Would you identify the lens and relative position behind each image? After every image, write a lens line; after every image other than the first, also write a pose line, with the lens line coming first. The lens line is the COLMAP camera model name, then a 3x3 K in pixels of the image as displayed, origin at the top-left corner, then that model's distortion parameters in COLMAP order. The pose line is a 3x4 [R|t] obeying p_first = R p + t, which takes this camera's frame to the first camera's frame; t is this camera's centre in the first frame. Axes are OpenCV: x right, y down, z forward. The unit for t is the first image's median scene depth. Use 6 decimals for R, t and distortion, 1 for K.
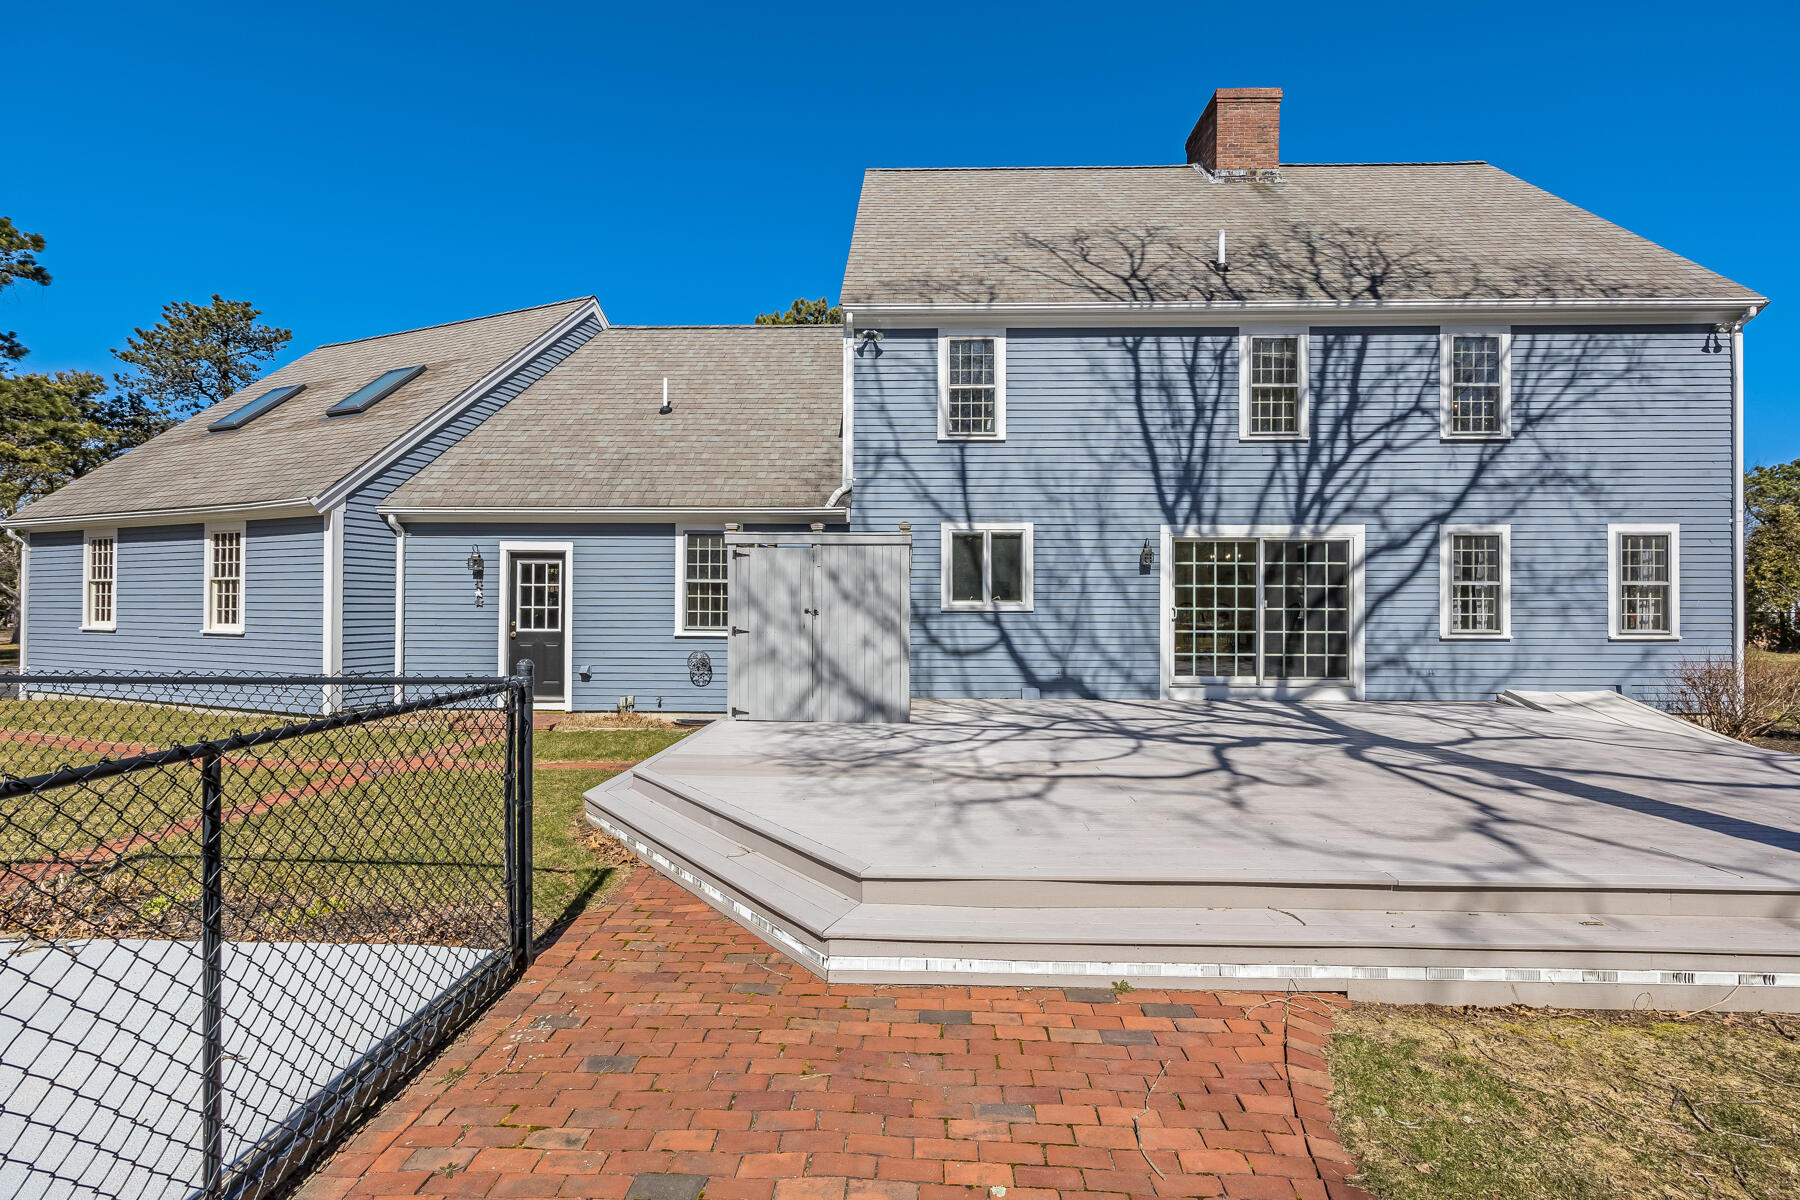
lens RADIAL K [[725.4, 0, 909.2], [0, 725.4, 612.3], [0, 0, 1]] dist [0.000380, 0.000379]
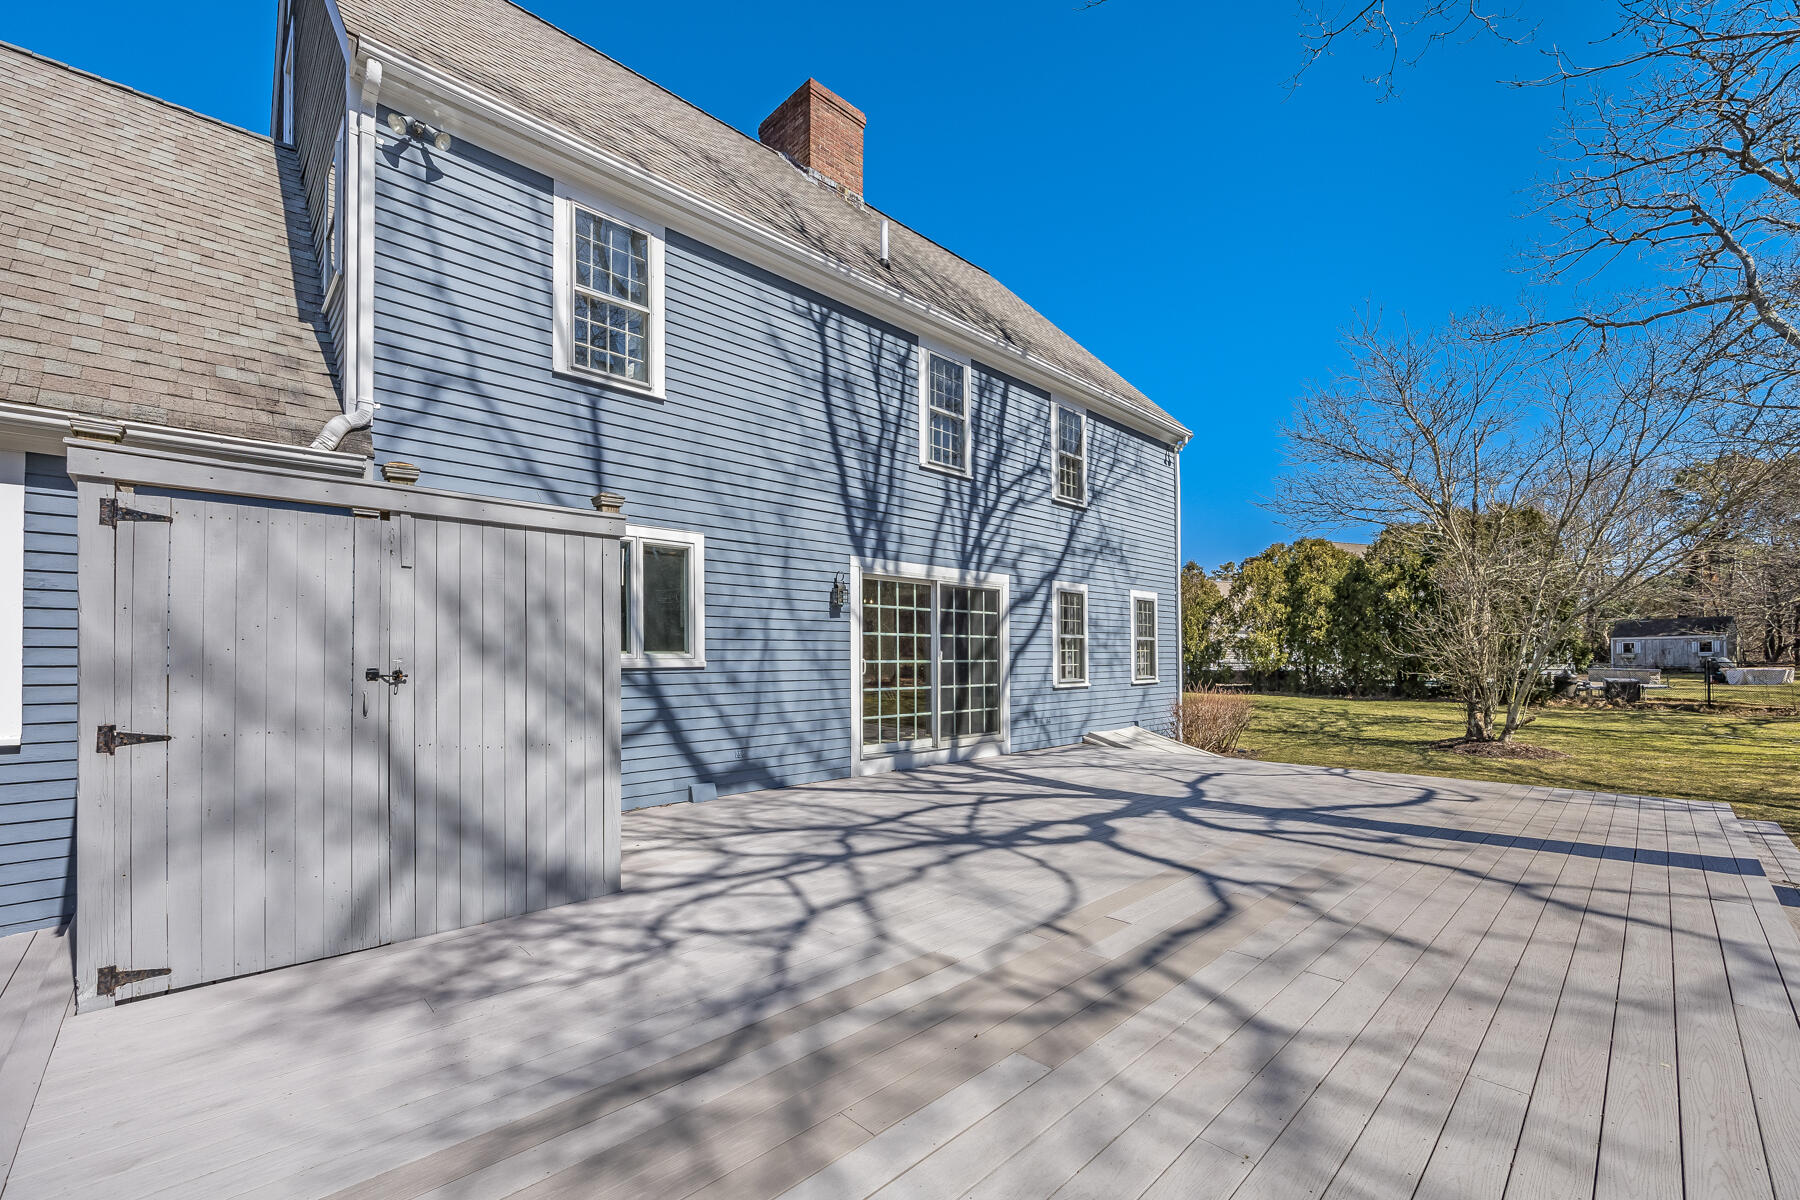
lens RADIAL K [[725.4, 0, 892.9], [0, 725.4, 649.0], [0, 0, 1]] dist [0.000380, 0.000379]
pose [[0.713793, 0.003818, 0.700346, -0.171960], [0.004970, 0.999932, -0.010516, -0.010837], [-0.700339, 0.010987, 0.713726, 0.408008]]
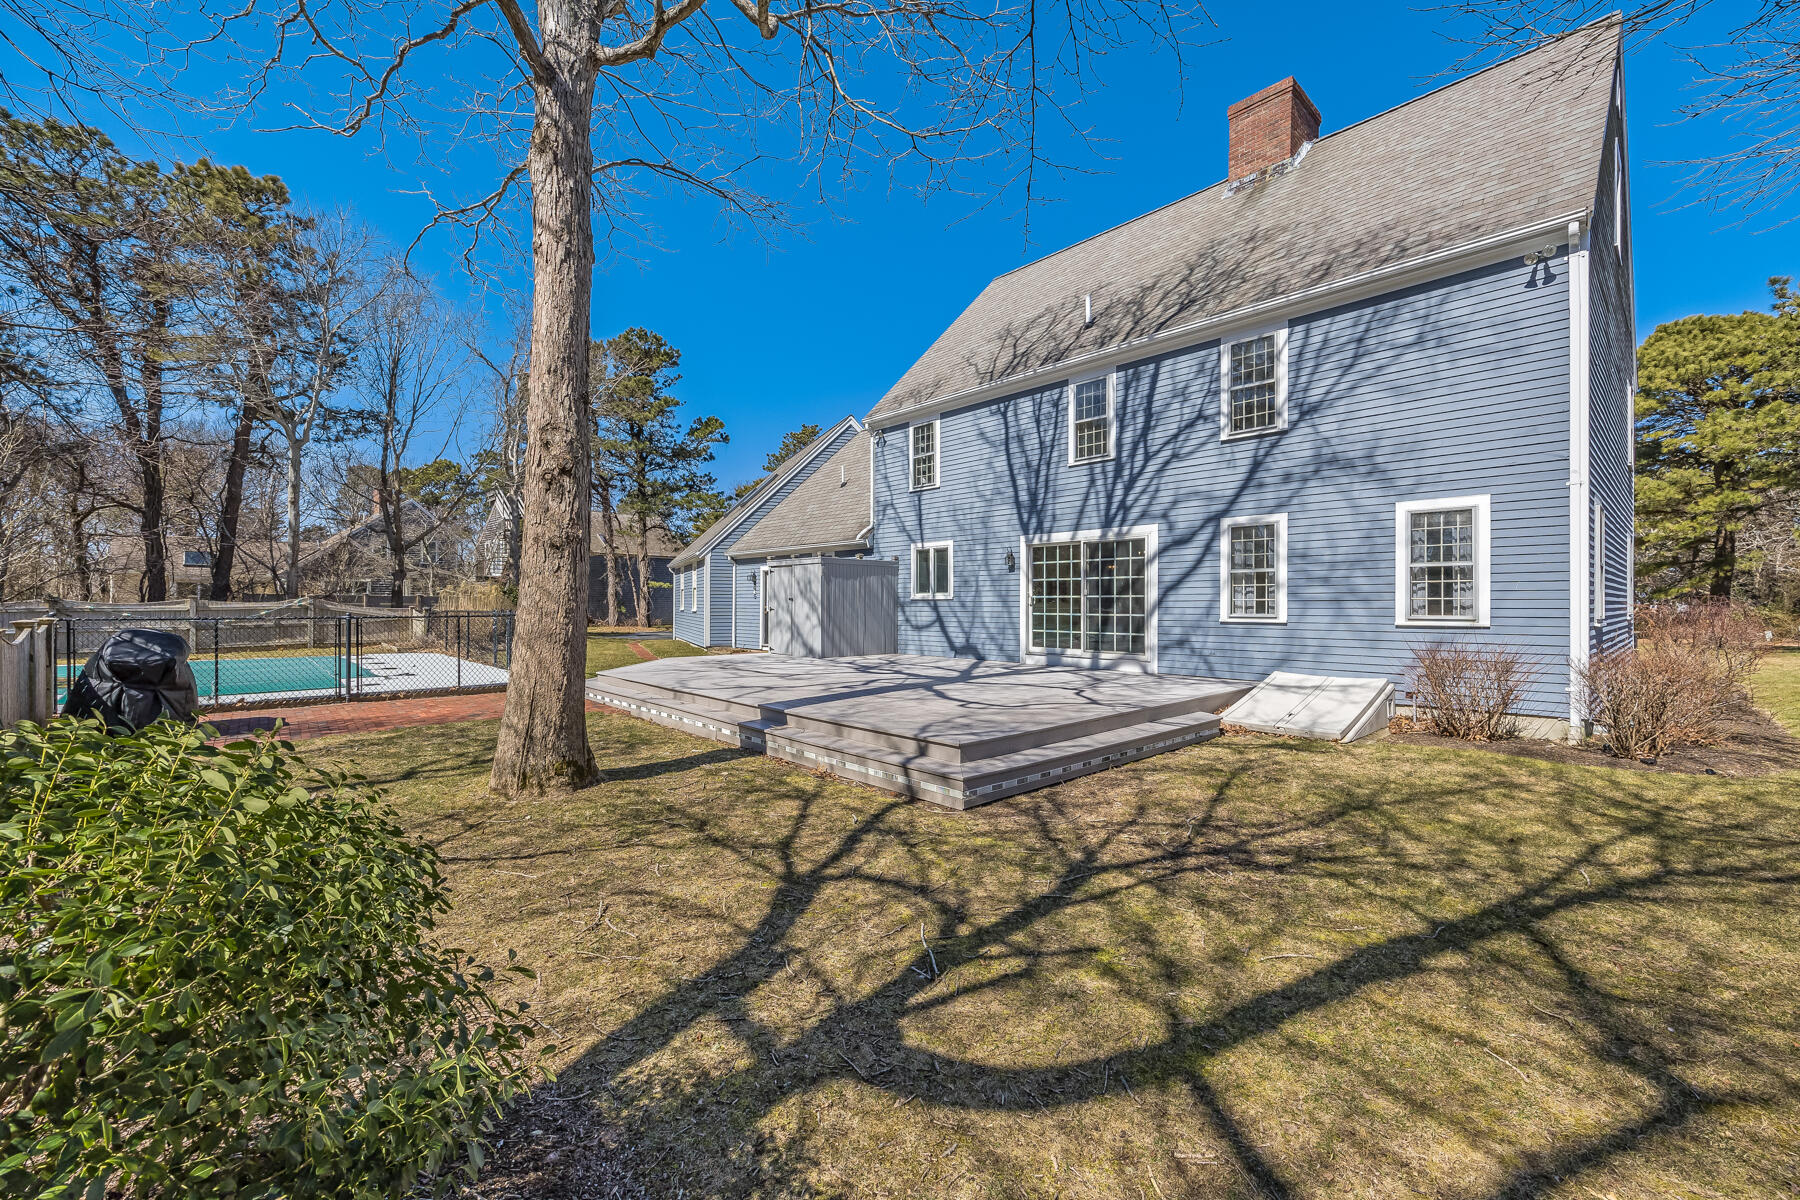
lens RADIAL K [[725.4, 0, 905.4], [0, 725.4, 600.2], [0, 0, 1]] dist [0.000380, 0.000379]
pose [[0.693023, -0.005439, -0.720895, 1.188929], [0.006180, 0.999980, -0.001604, 0.001679], [0.720889, -0.003343, 0.693042, -0.107893]]
